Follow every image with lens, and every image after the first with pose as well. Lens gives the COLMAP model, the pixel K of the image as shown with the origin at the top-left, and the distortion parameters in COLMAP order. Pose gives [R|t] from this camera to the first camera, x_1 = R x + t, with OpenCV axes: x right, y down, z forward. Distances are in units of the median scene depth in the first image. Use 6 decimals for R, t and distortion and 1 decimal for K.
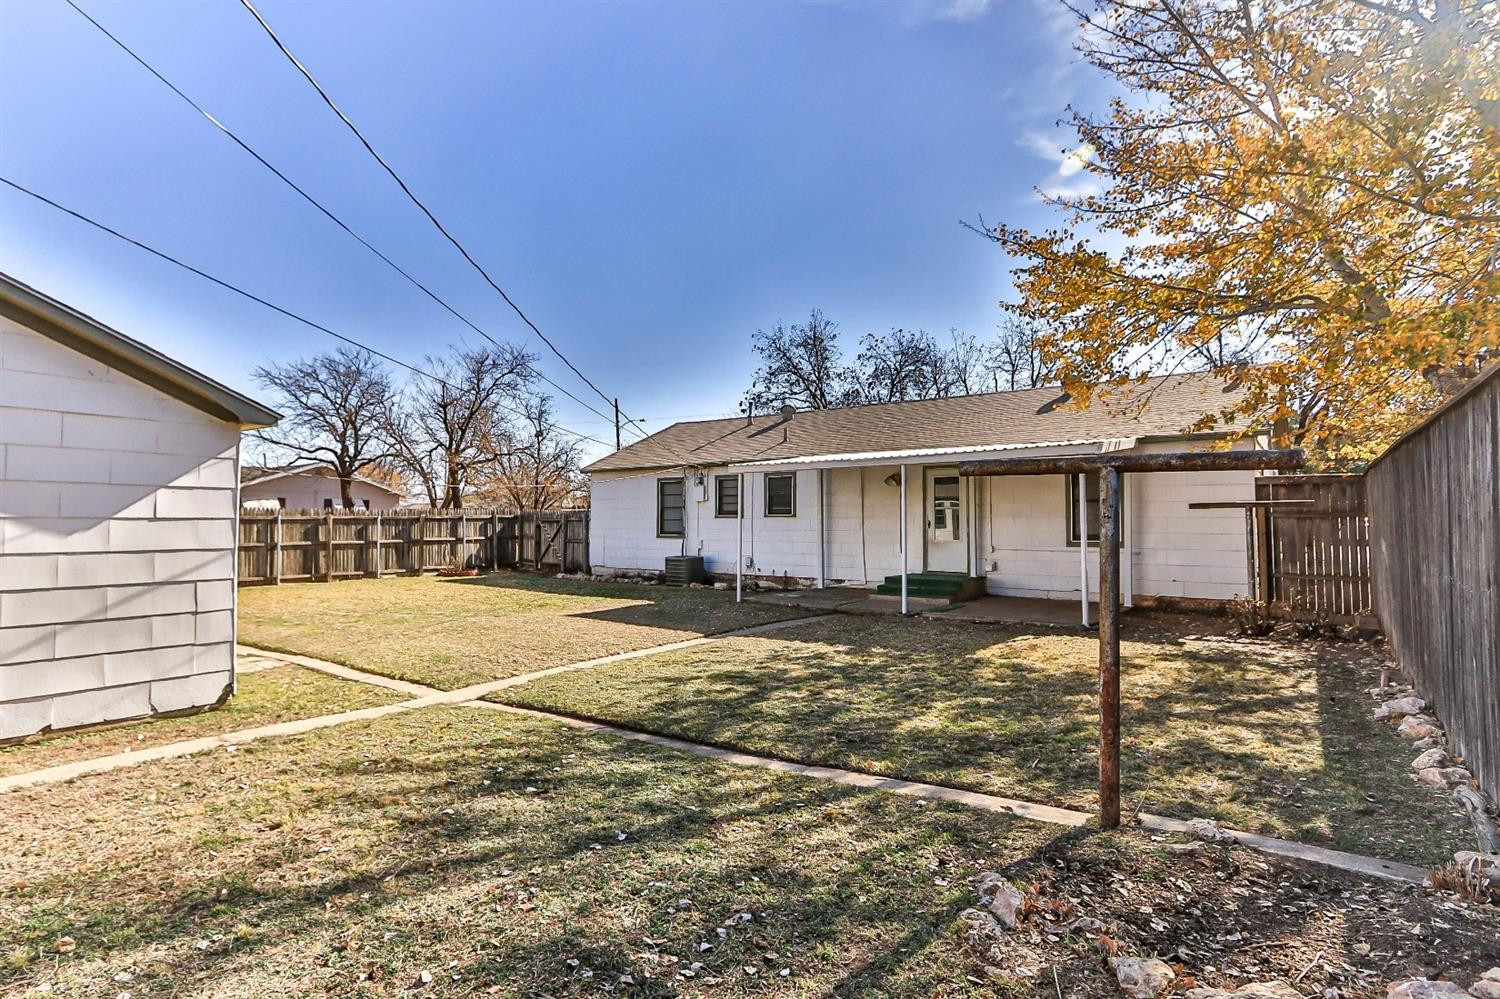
lens RADIAL K [[734.5, 0, 745.7], [0, 734.5, 492.4], [0, 0, 1]] dist [-0.001013, -0.000215]
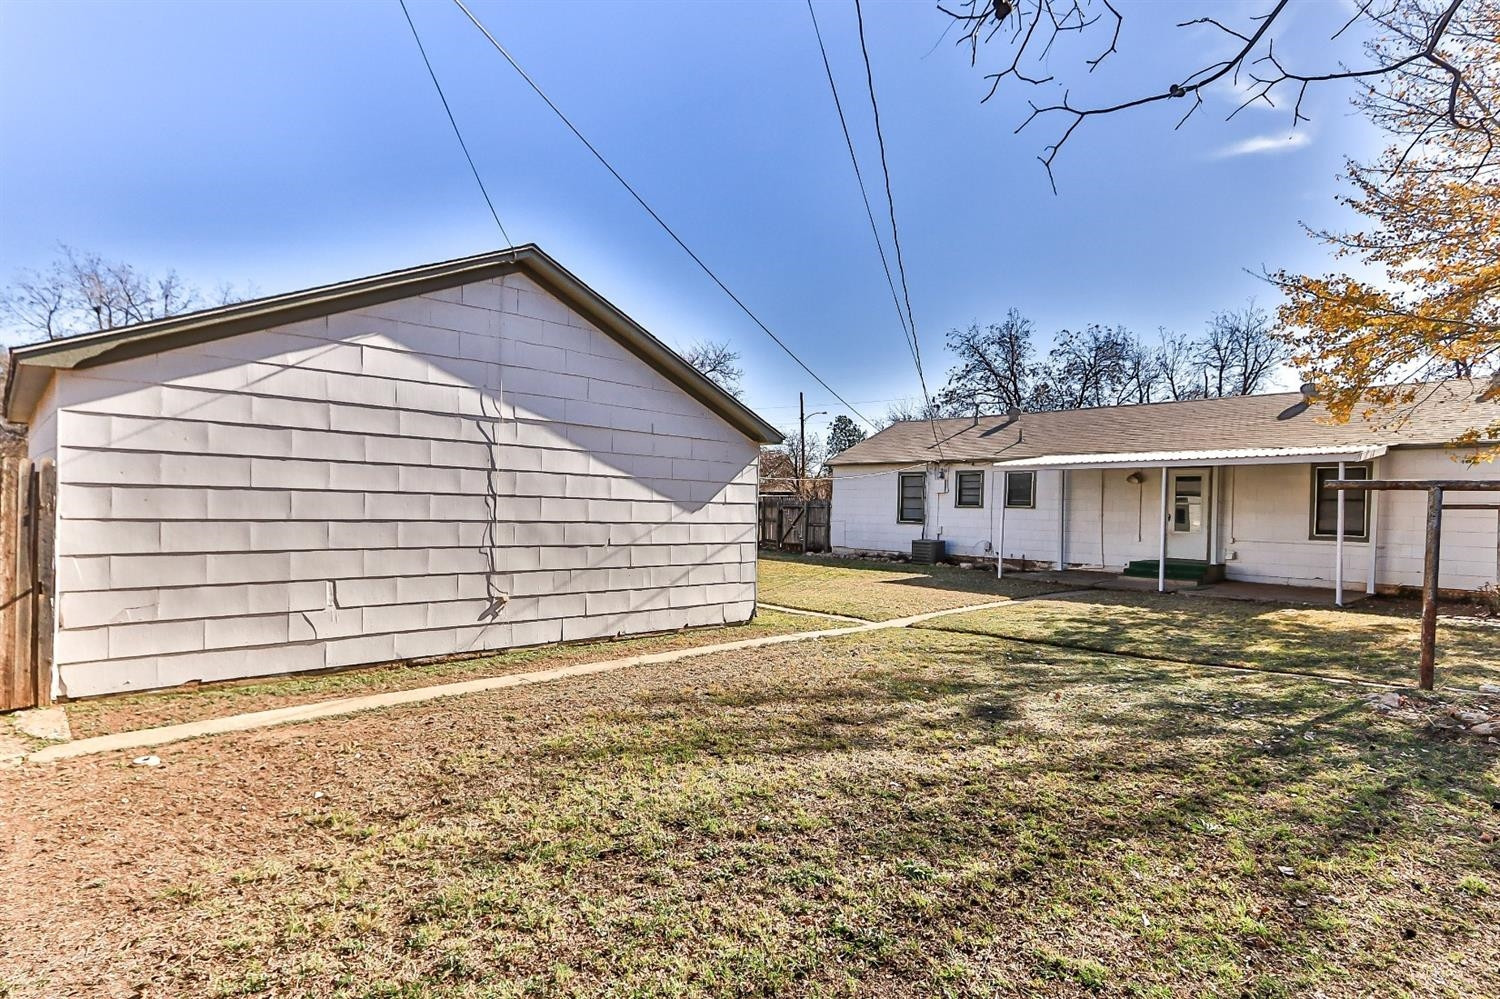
lens RADIAL K [[744.8, 0, 745.5], [0, 744.8, 516.1], [0, 0, 1]] dist [0.004885, 0.000576]
pose [[0.985255, 0.022605, -0.169595, -0.167810], [-0.014178, 0.998612, 0.050734, -0.006839], [0.170506, -0.047581, 0.984207, -0.210678]]
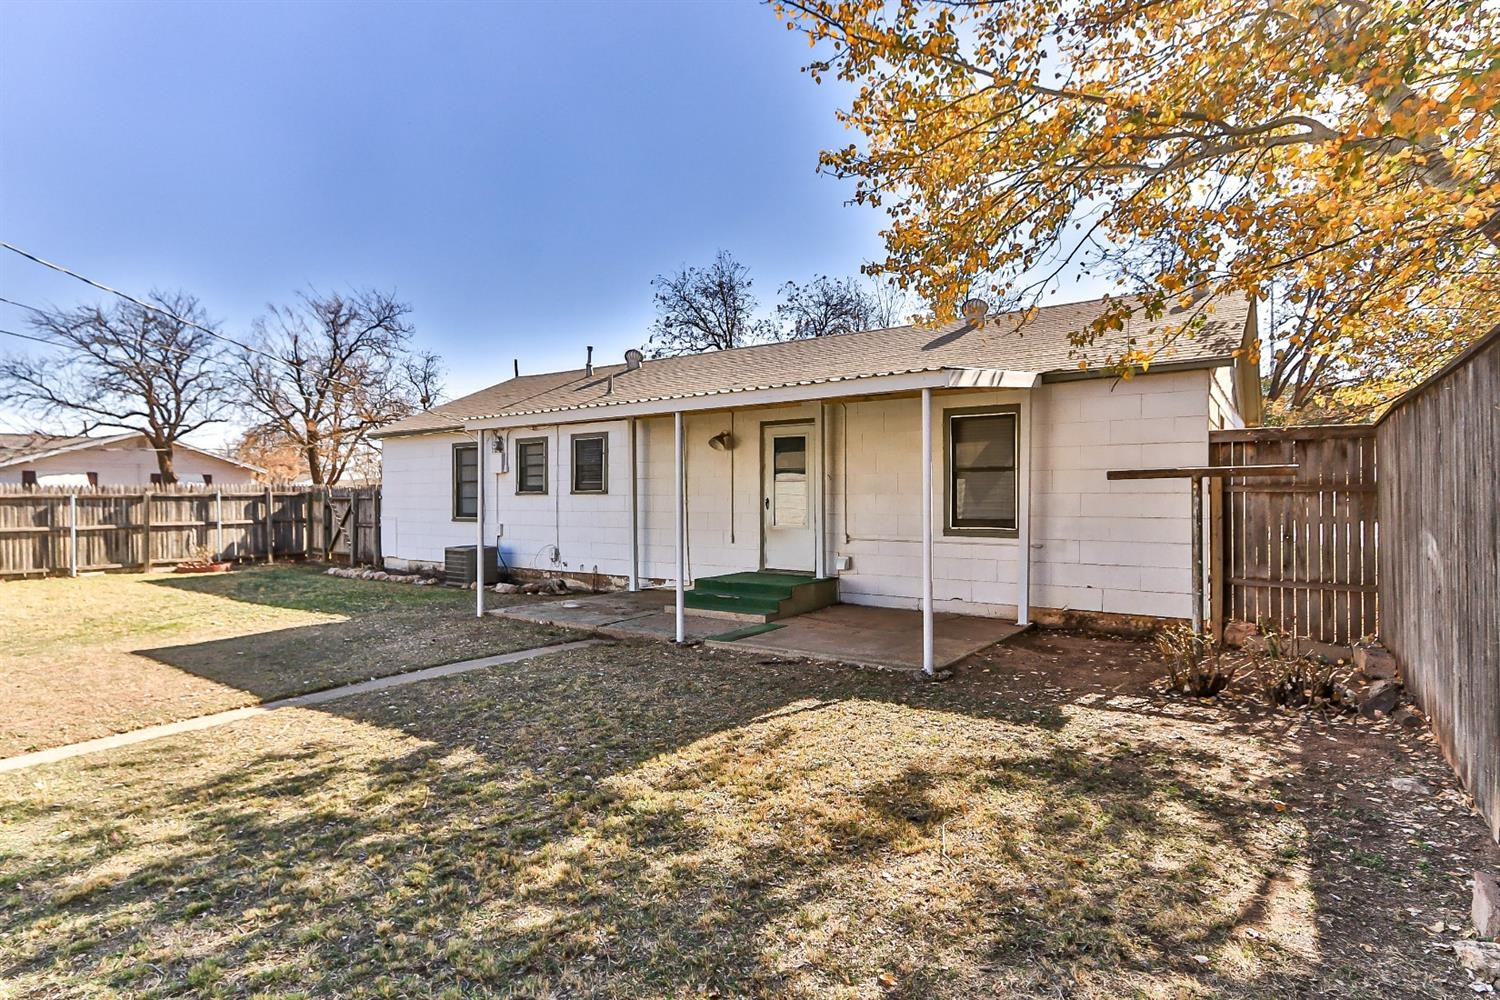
lens RADIAL K [[746.8, 0, 750.0], [0, 746.8, 500.0], [0, 0, 1]] dist [-0.003006, 0.001734]
pose [[0.999195, -0.002790, 0.040019, 0.167950], [0.001115, 0.999125, 0.041821, 0.007892], [-0.040101, -0.041743, 0.998323, 0.227350]]
